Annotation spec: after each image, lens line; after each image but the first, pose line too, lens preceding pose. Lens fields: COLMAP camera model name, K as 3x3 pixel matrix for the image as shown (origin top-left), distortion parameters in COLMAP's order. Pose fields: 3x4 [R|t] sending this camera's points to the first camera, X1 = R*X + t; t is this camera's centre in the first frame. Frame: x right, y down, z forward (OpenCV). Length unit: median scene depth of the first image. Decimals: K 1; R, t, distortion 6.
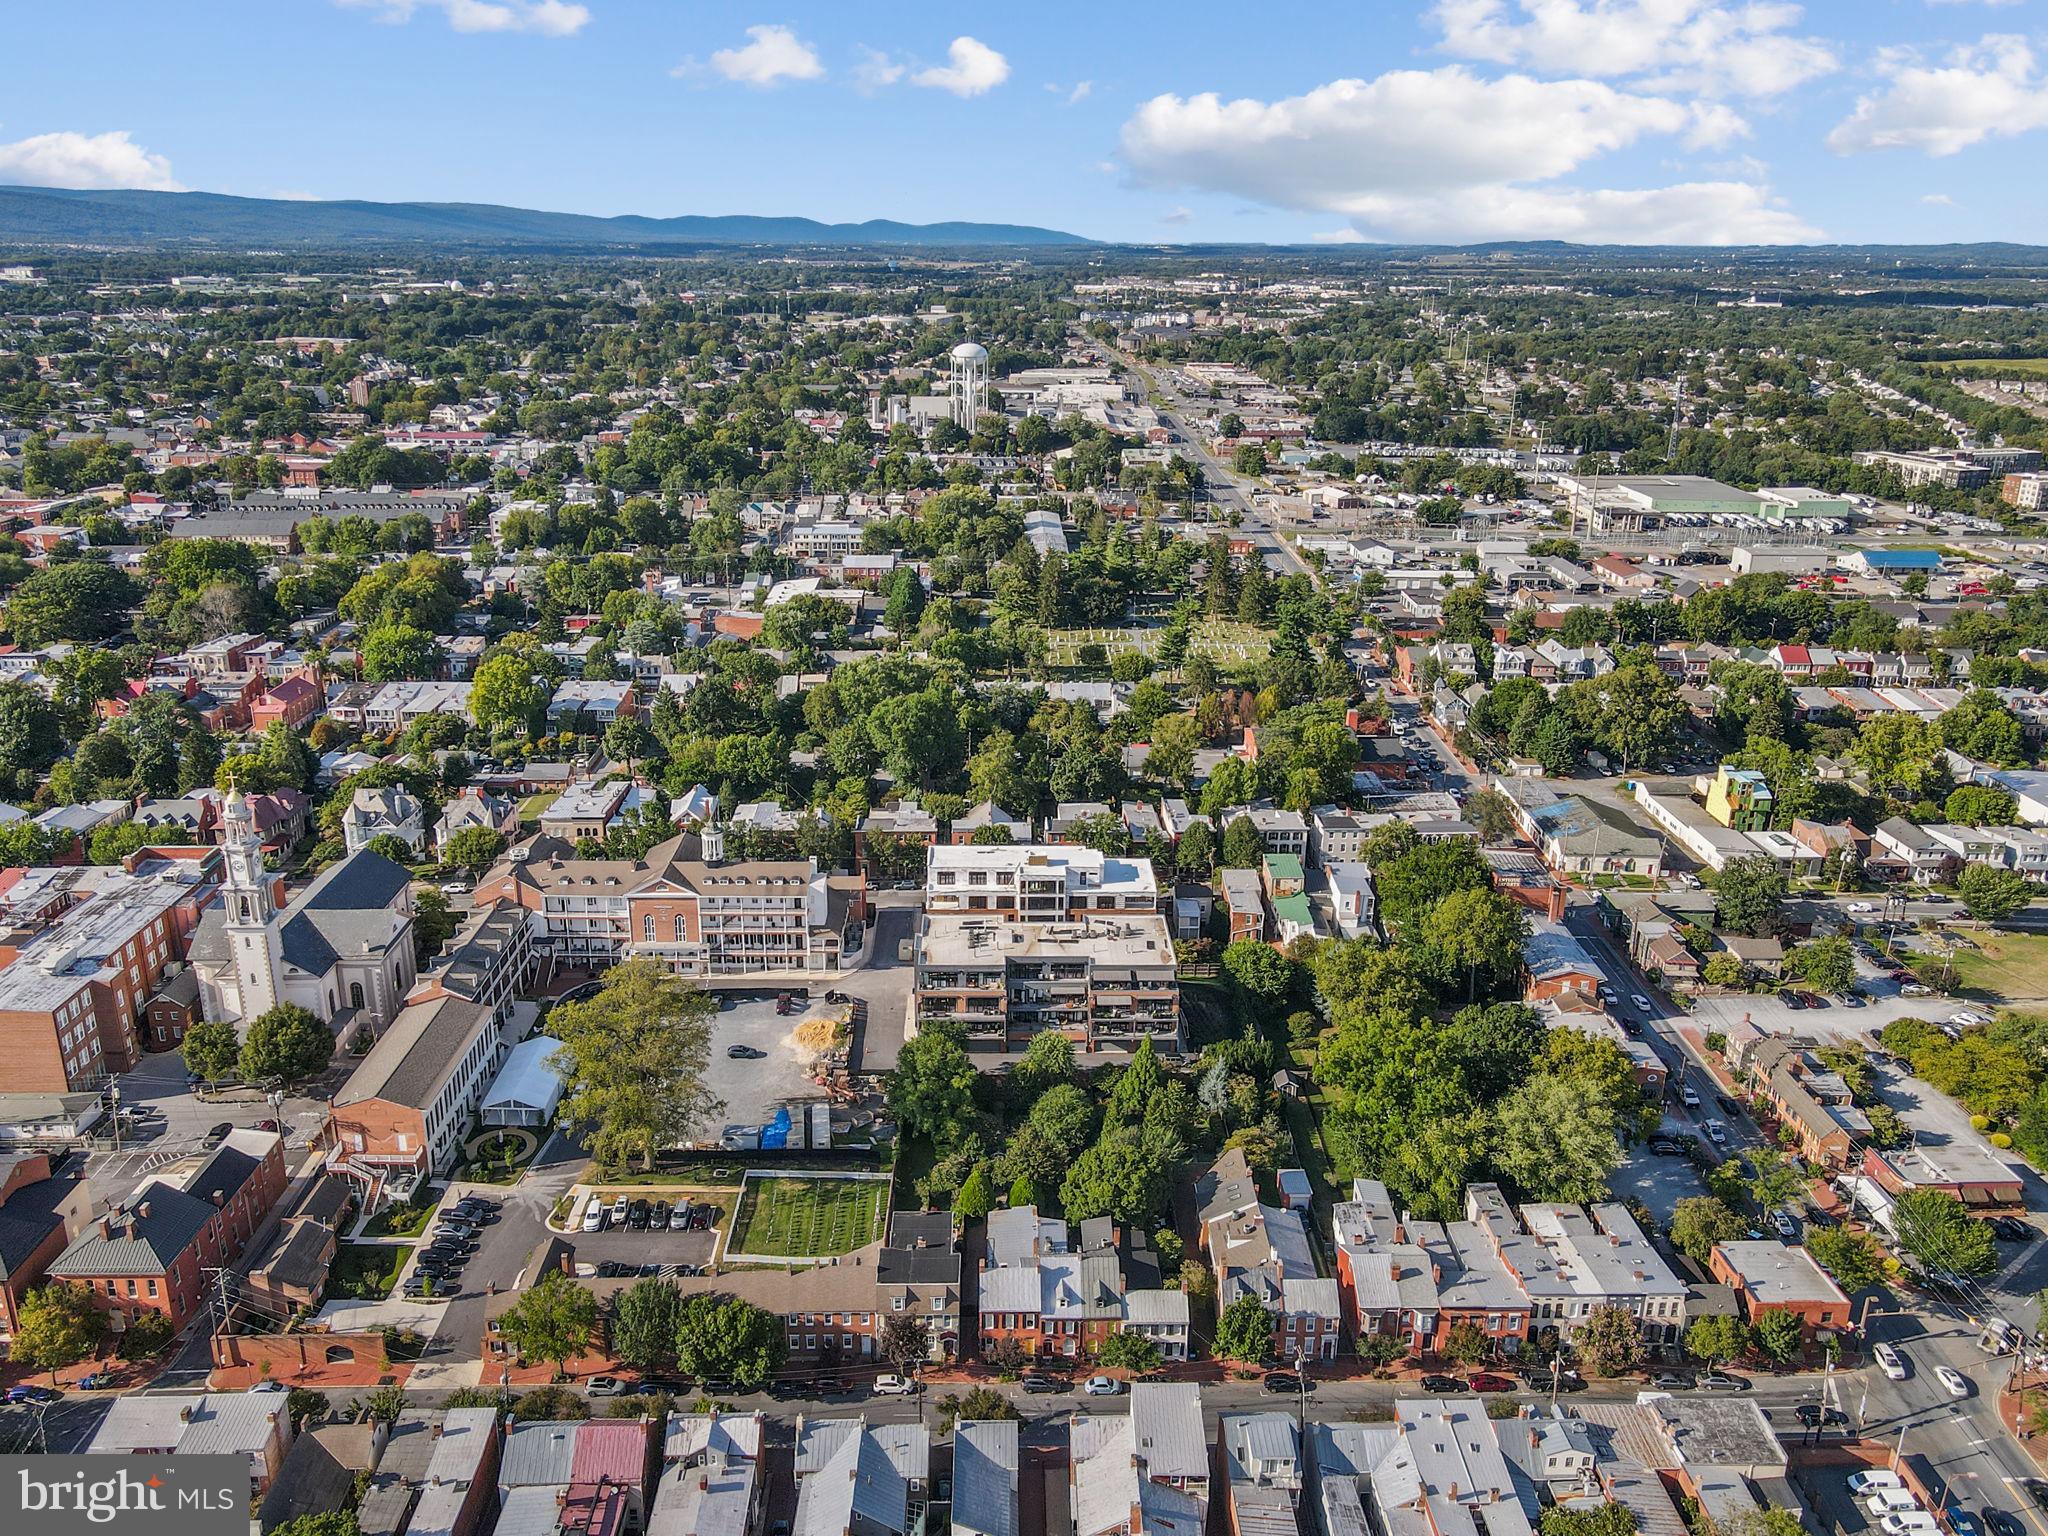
lens RADIAL K [[1533.7, 0, 1024.0], [0, 1533.7, 768.0], [0, 0, 1]] dist [-0.008894, 0.041343]
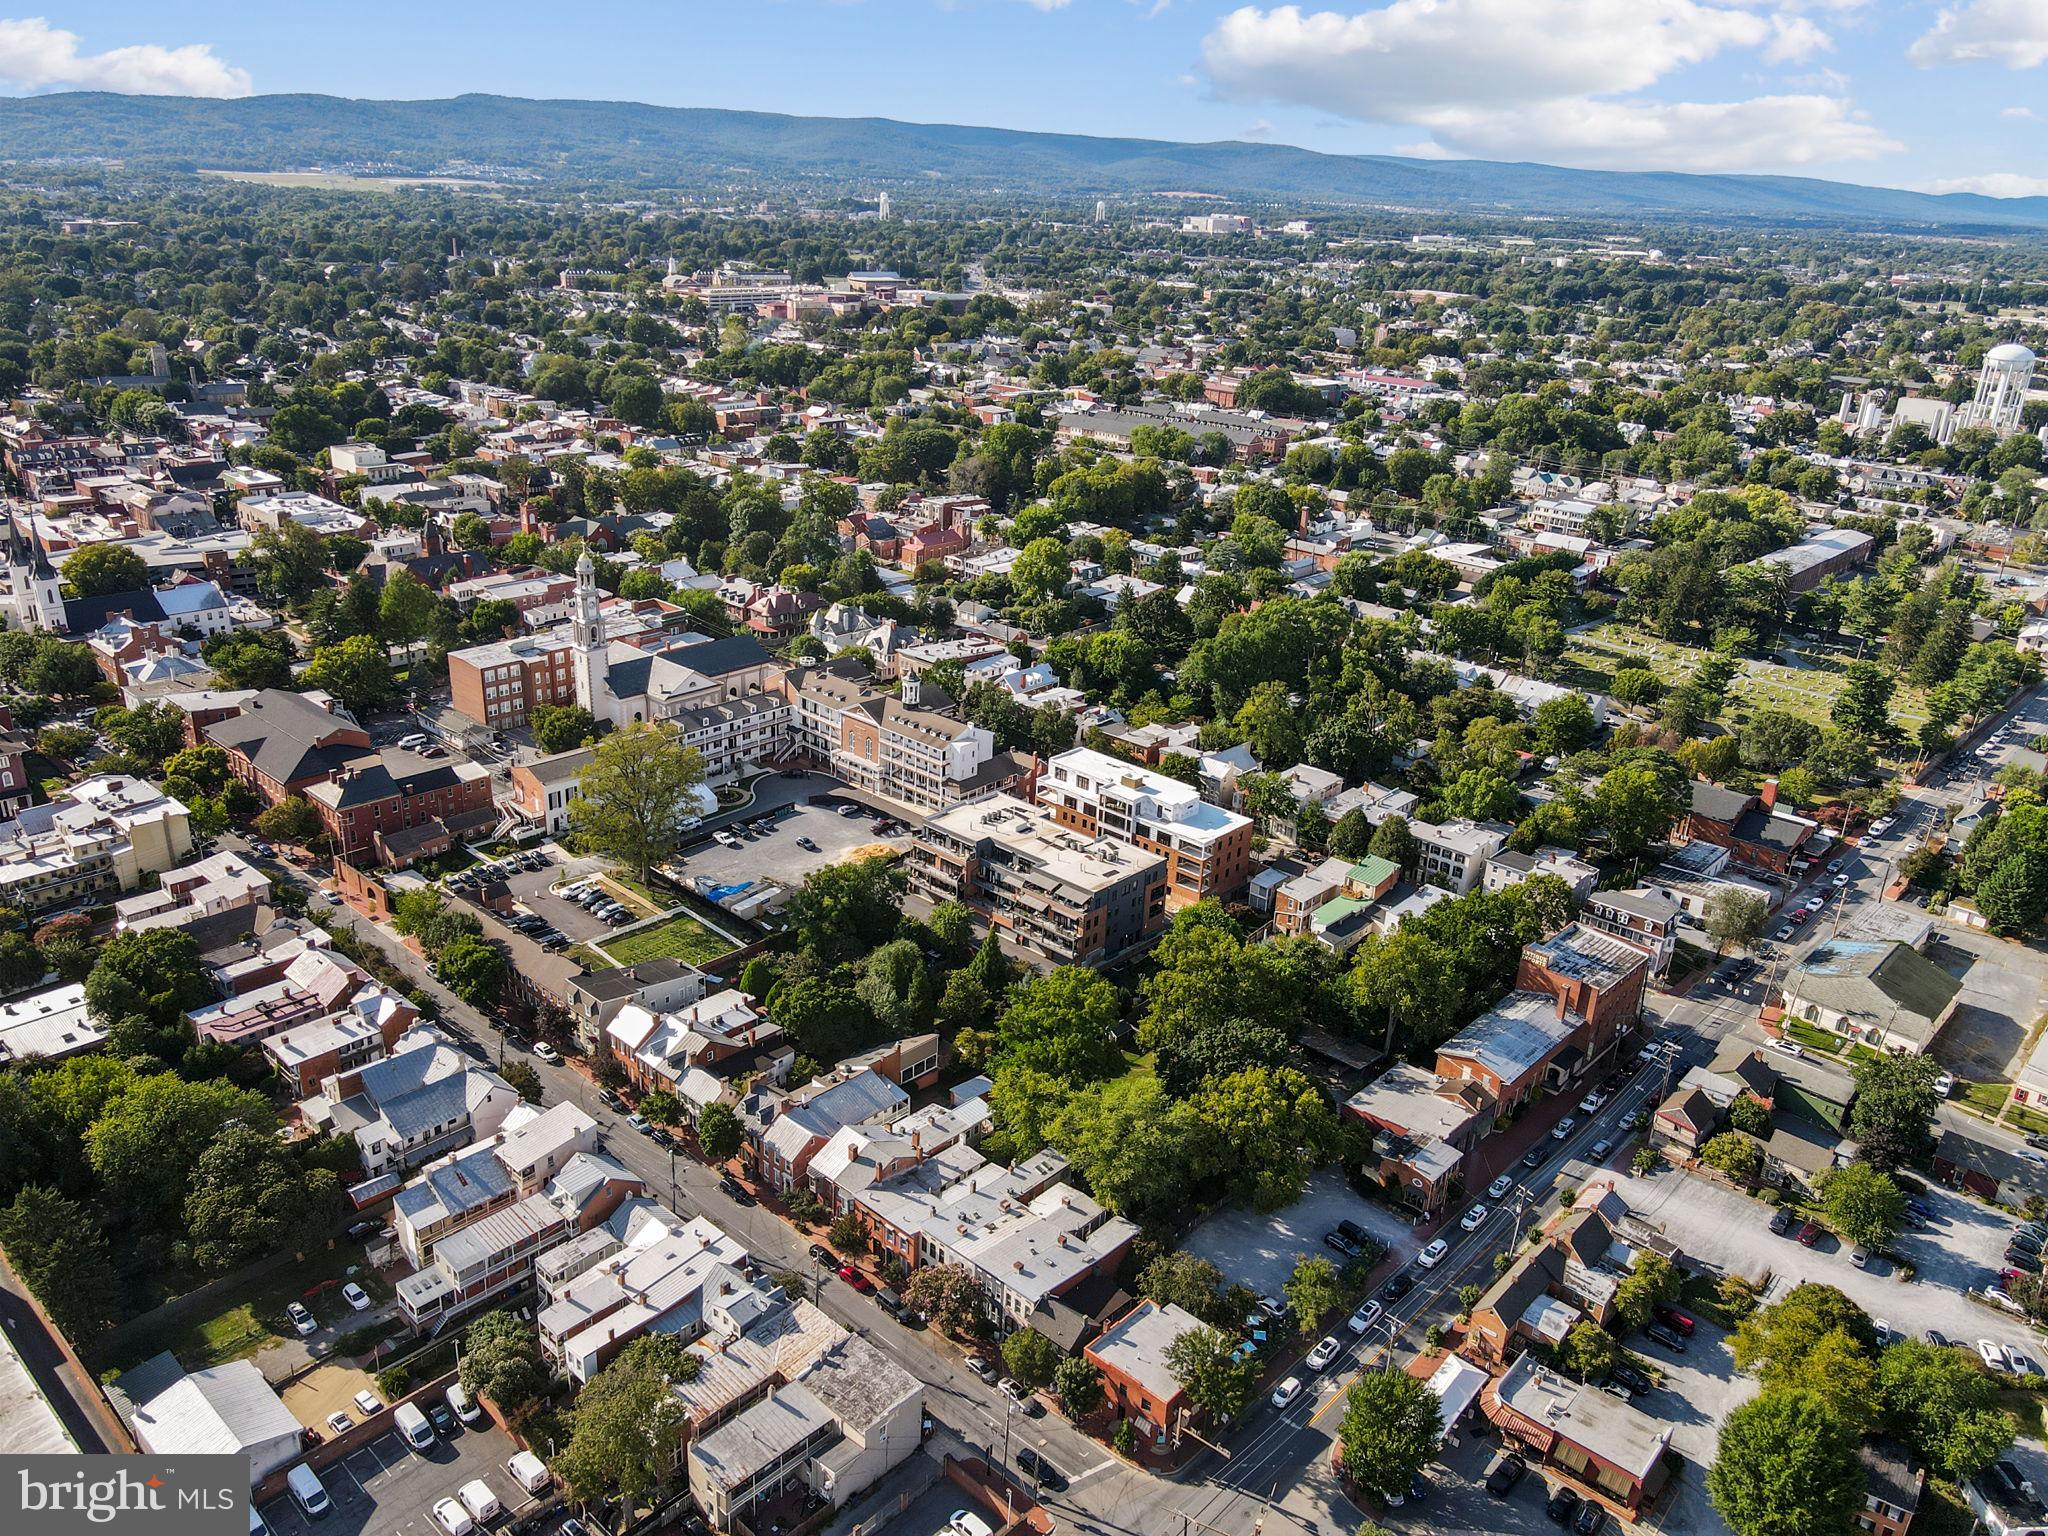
lens RADIAL K [[1399.7, 0, 1025.7], [0, 1399.7, 858.5], [0, 0, 1]] dist [0.001286, 0.000939]
pose [[0.739404, 0.317652, -0.593616, 0.570816], [-0.255433, 0.948135, 0.189196, -0.056987], [0.622926, 0.011737, 0.782193, 0.207877]]
